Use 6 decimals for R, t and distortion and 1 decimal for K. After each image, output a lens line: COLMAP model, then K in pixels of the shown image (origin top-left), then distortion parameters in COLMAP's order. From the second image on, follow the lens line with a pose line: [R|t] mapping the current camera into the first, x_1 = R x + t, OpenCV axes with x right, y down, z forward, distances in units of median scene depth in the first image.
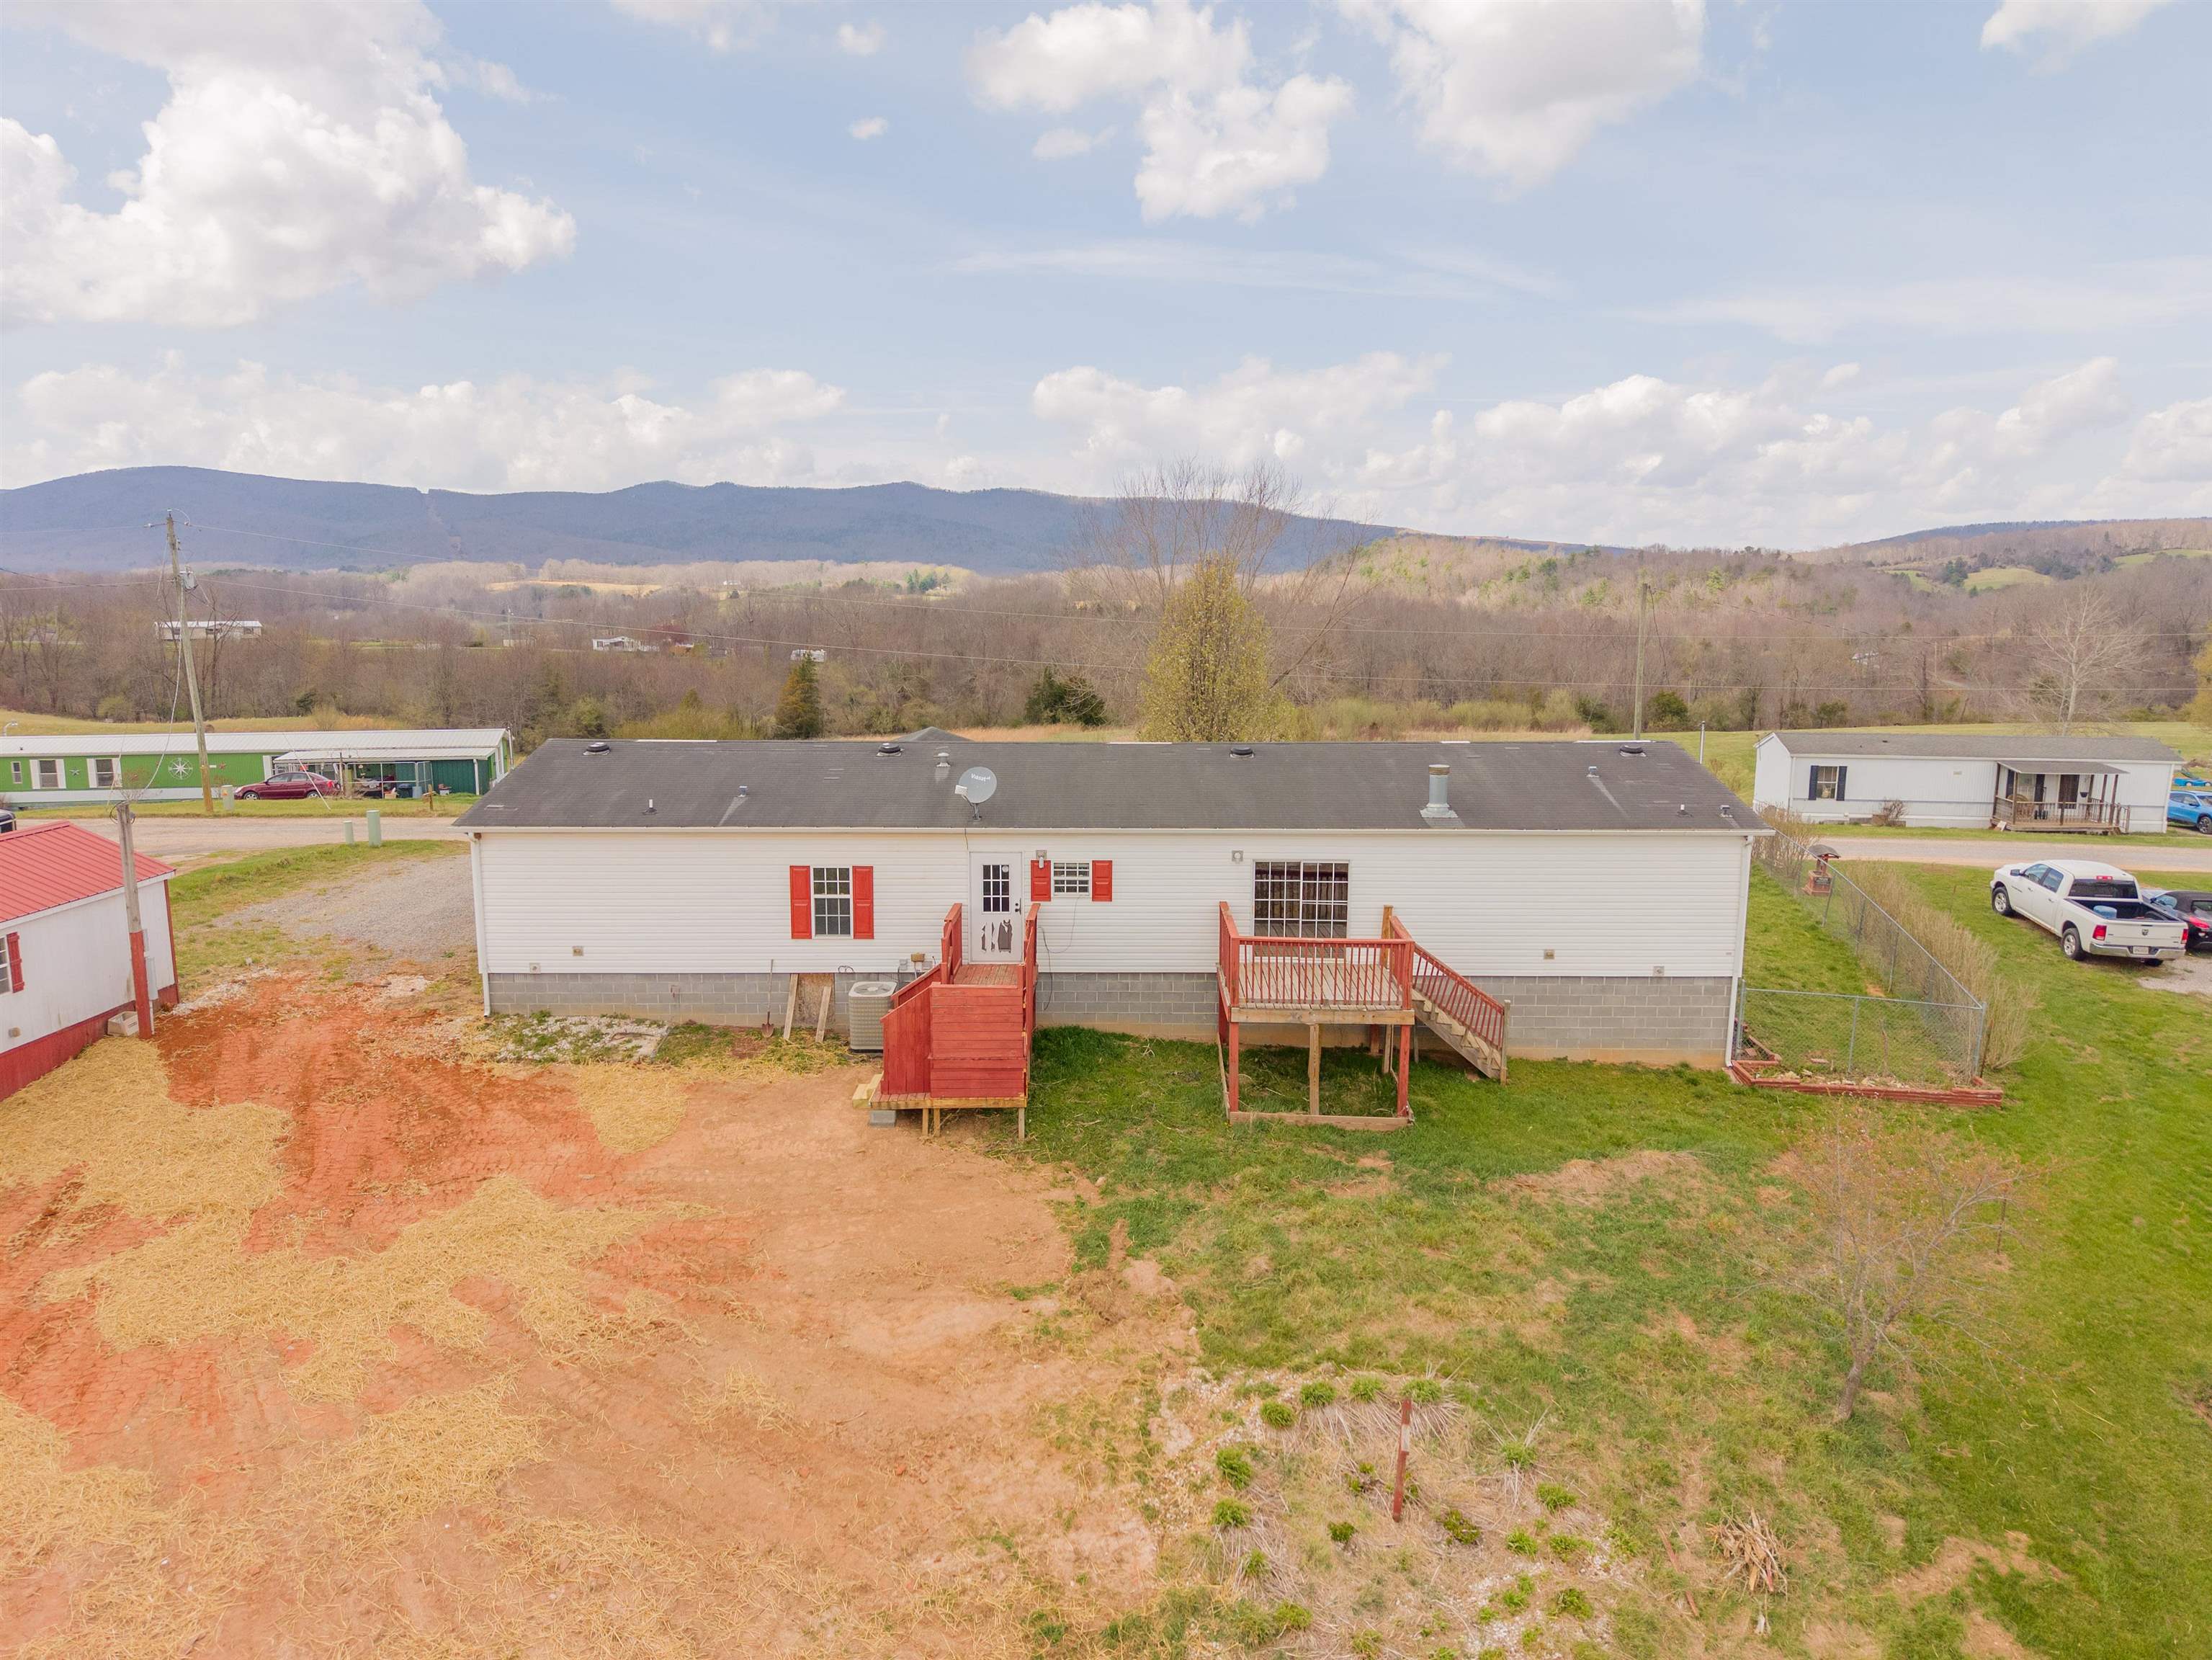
lens RADIAL K [[1479.8, 0, 1099.8], [0, 1479.8, 821.6], [0, 0, 1]] dist [0.039490, -0.046117]
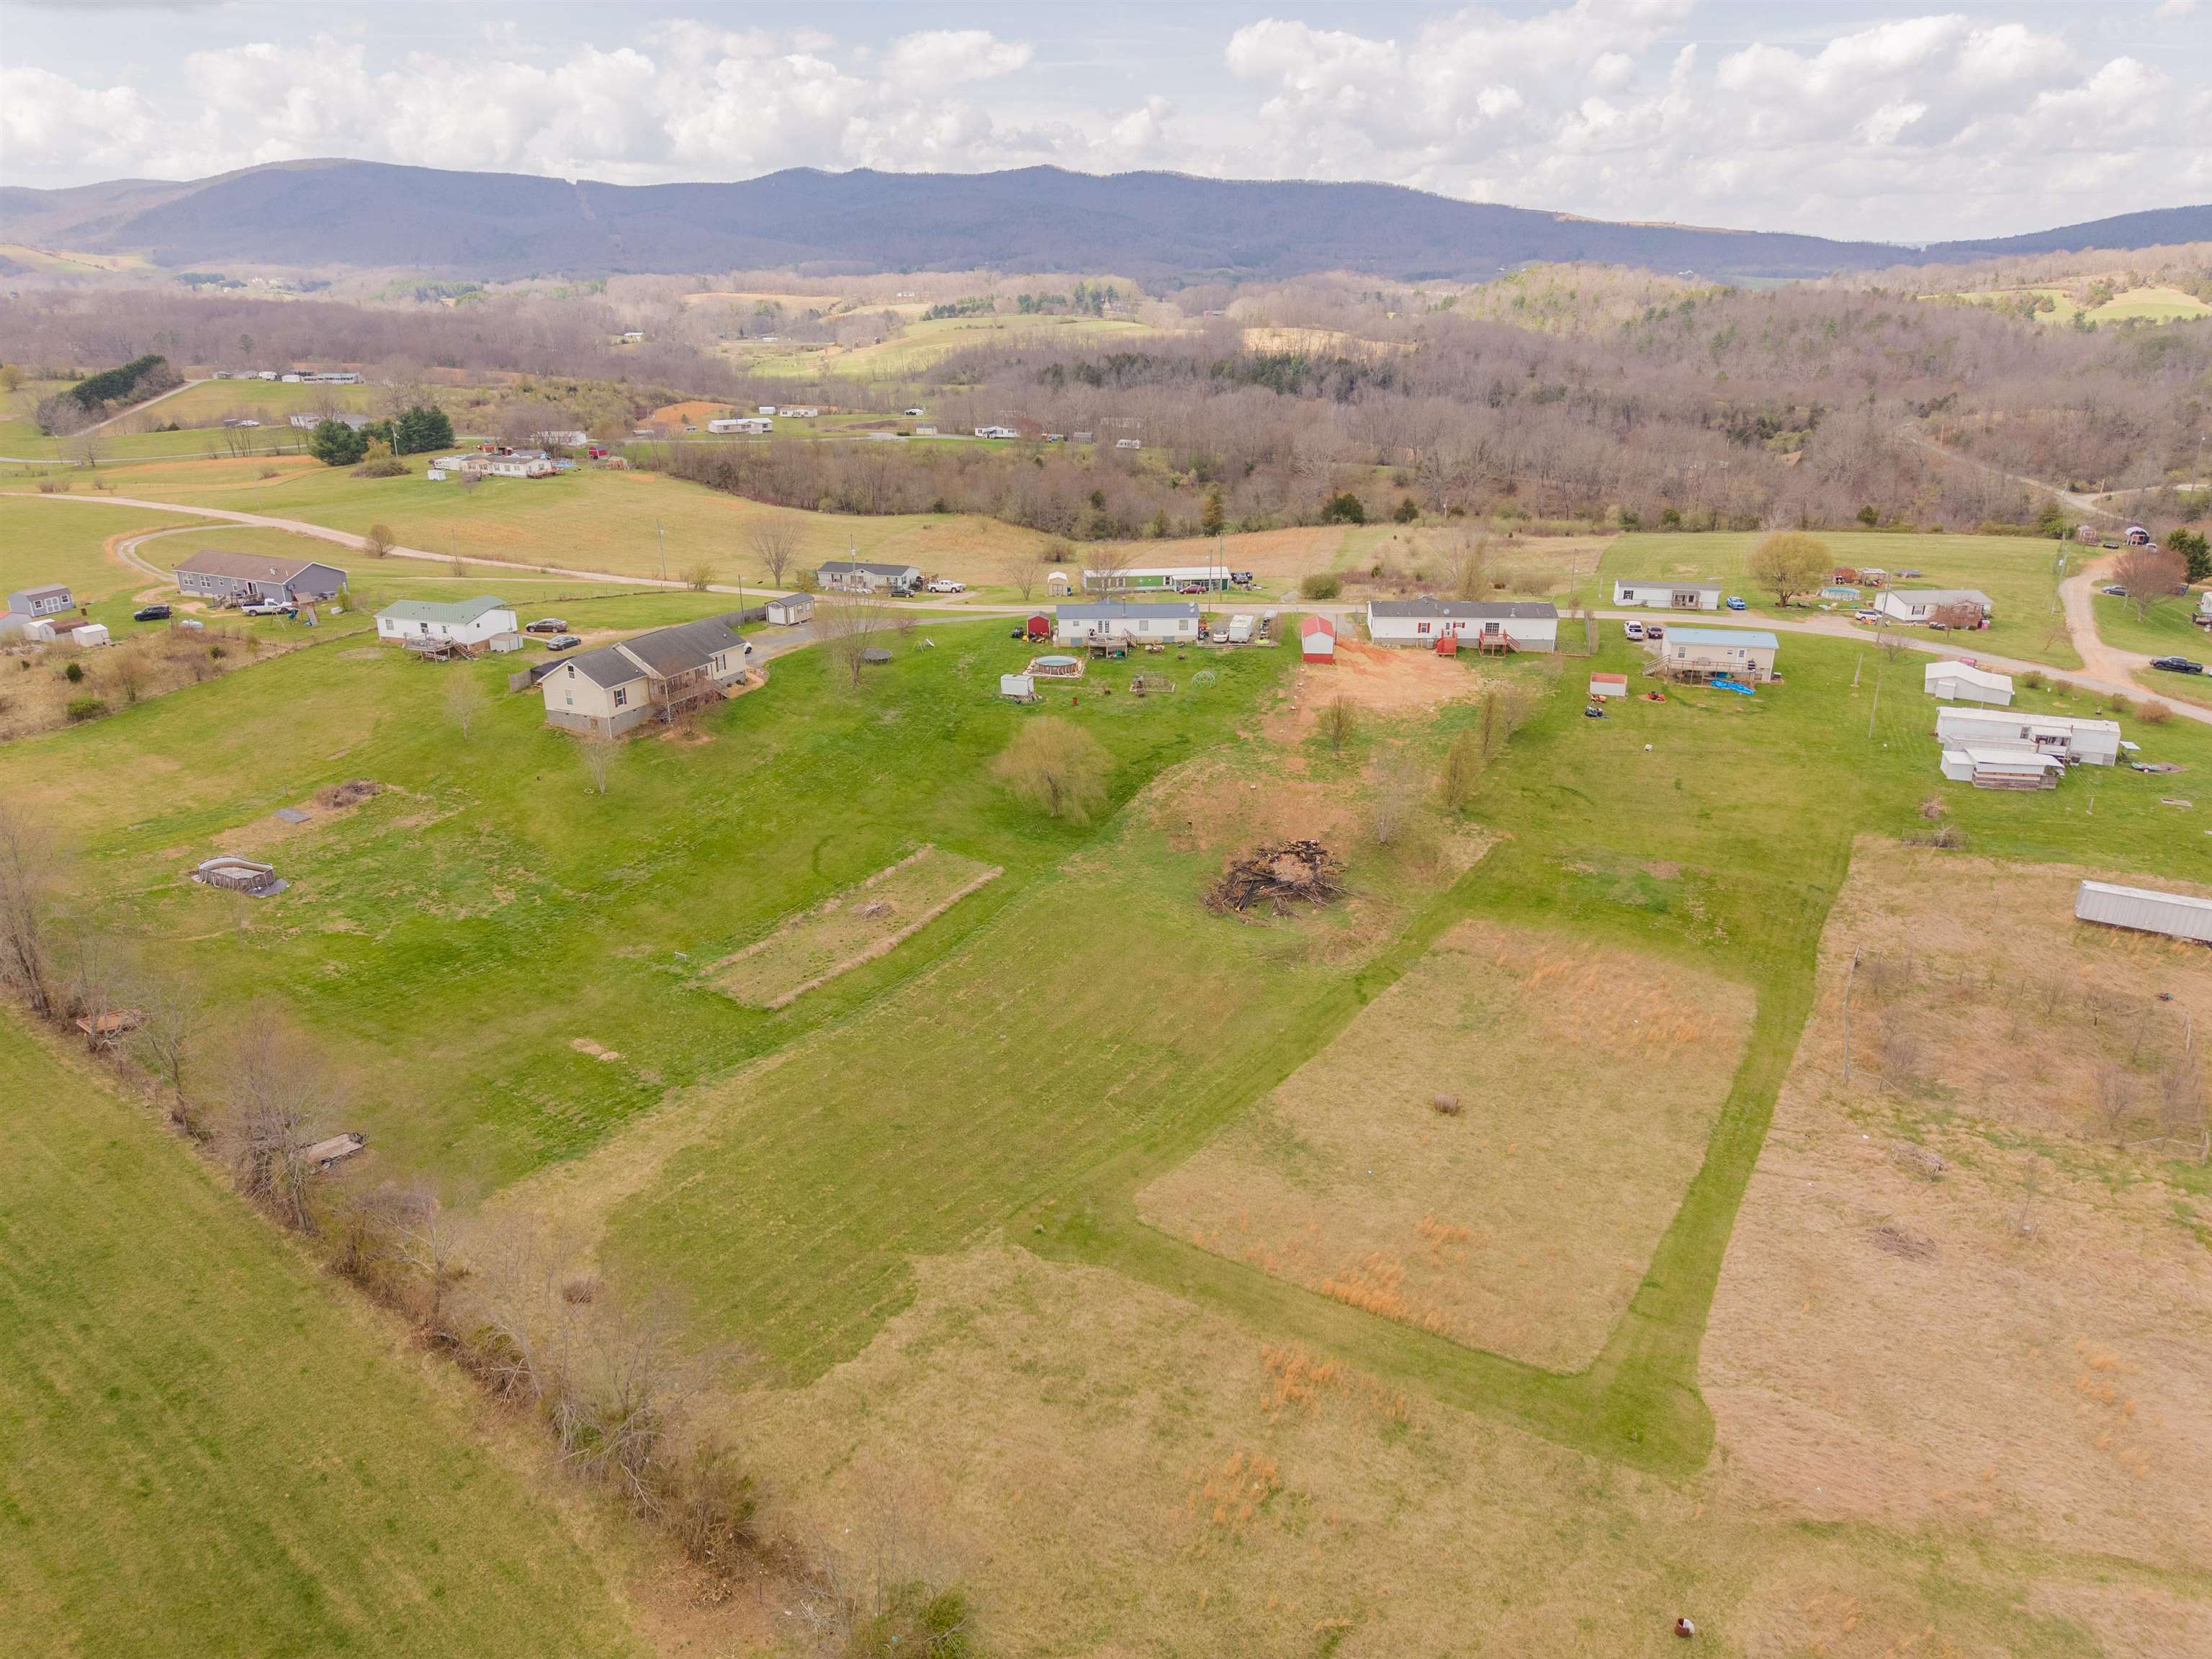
lens RADIAL K [[1479.6, 0, 1099.8], [0, 1479.6, 821.1], [0, 0, 1]] dist [0.039490, -0.046117]
pose [[0.996477, 0.024596, -0.080180, -1.173523], [-0.008133, 0.979863, 0.199503, -0.457096], [0.083472, -0.198148, 0.976611, -6.454071]]
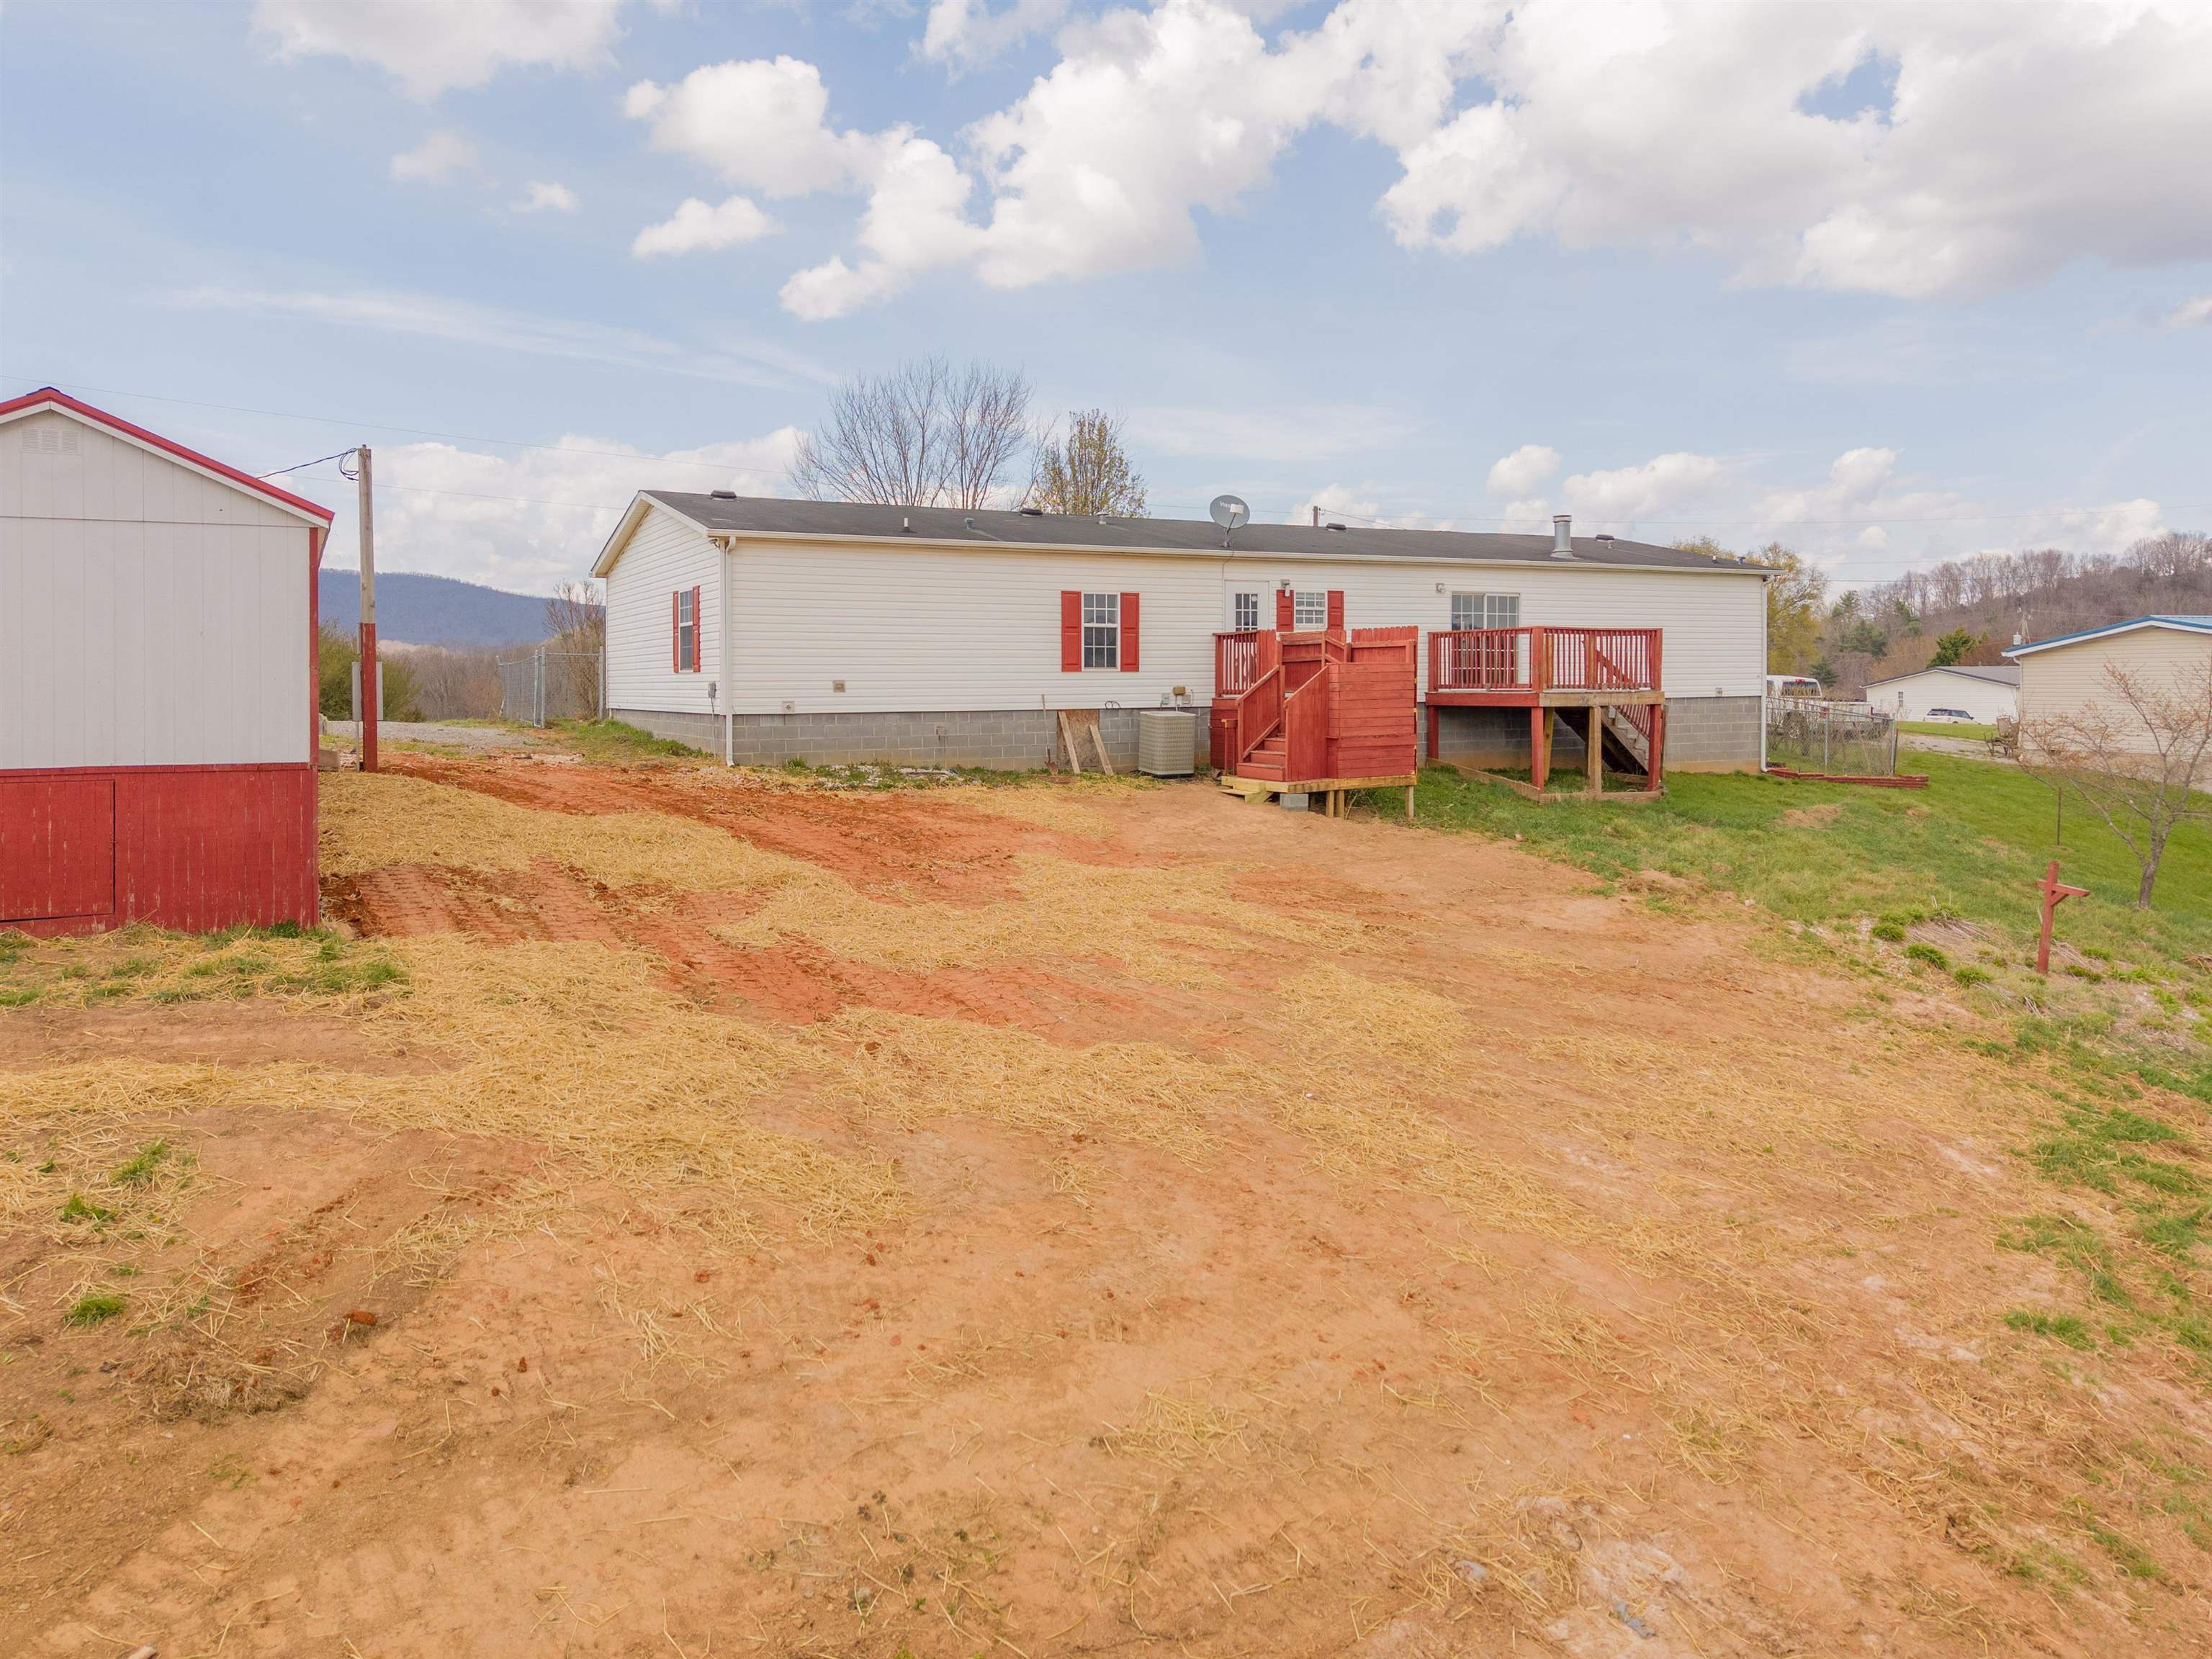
lens RADIAL K [[1495.4, 0, 1100.7], [0, 1495.4, 761.3], [0, 0, 1]] dist [0.128678, -0.152236]
pose [[0.881265, -0.034675, 0.471348, -0.652339], [0.081185, 0.993587, -0.078696, 0.217834], [-0.465597, 0.107619, 0.878429, 0.179447]]
